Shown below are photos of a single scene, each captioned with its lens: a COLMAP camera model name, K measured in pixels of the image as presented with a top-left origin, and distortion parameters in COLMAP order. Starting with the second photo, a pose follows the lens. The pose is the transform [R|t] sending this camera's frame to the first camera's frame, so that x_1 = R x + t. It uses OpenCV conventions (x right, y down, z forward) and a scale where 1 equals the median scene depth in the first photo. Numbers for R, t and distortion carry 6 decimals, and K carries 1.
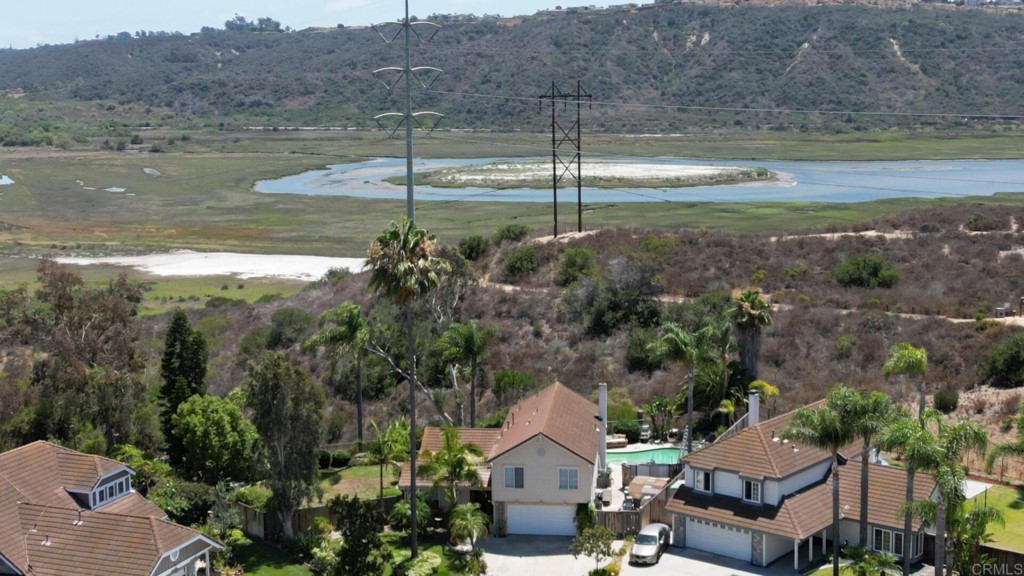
lens RADIAL K [[1427.8, 0, 512.0], [0, 1427.8, 288.0], [0, 0, 1]] dist [0.195423, -0.622563]
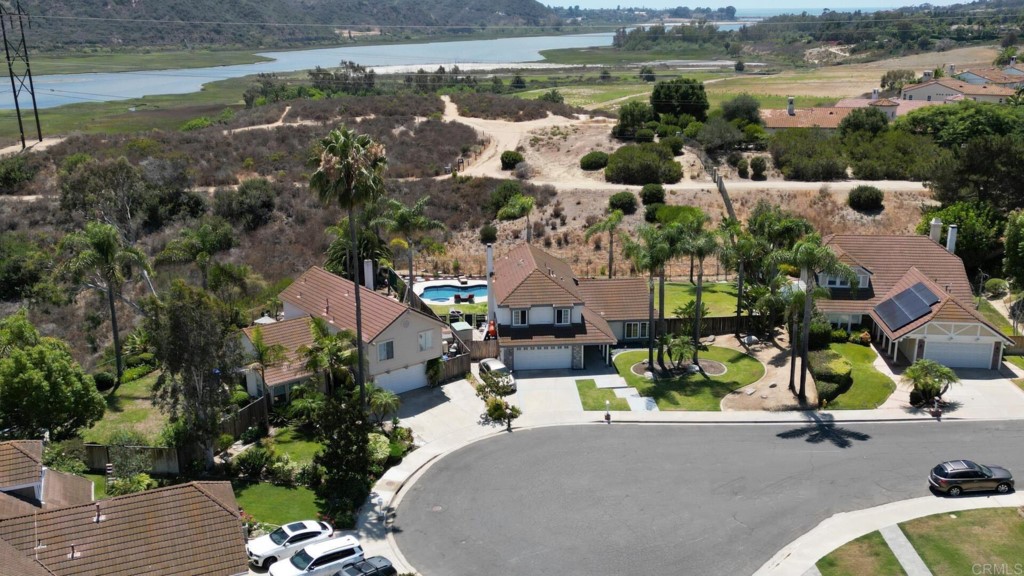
lens RADIAL K [[948.7, 0, 512.0], [0, 948.7, 288.0], [0, 0, 1]] dist [0.119731, -0.198399]
pose [[0.715727, -0.191104, 0.671724, -0.236670], [0.101396, 0.980076, 0.170792, -0.020037], [-0.690980, -0.054131, 0.720844, 0.215897]]
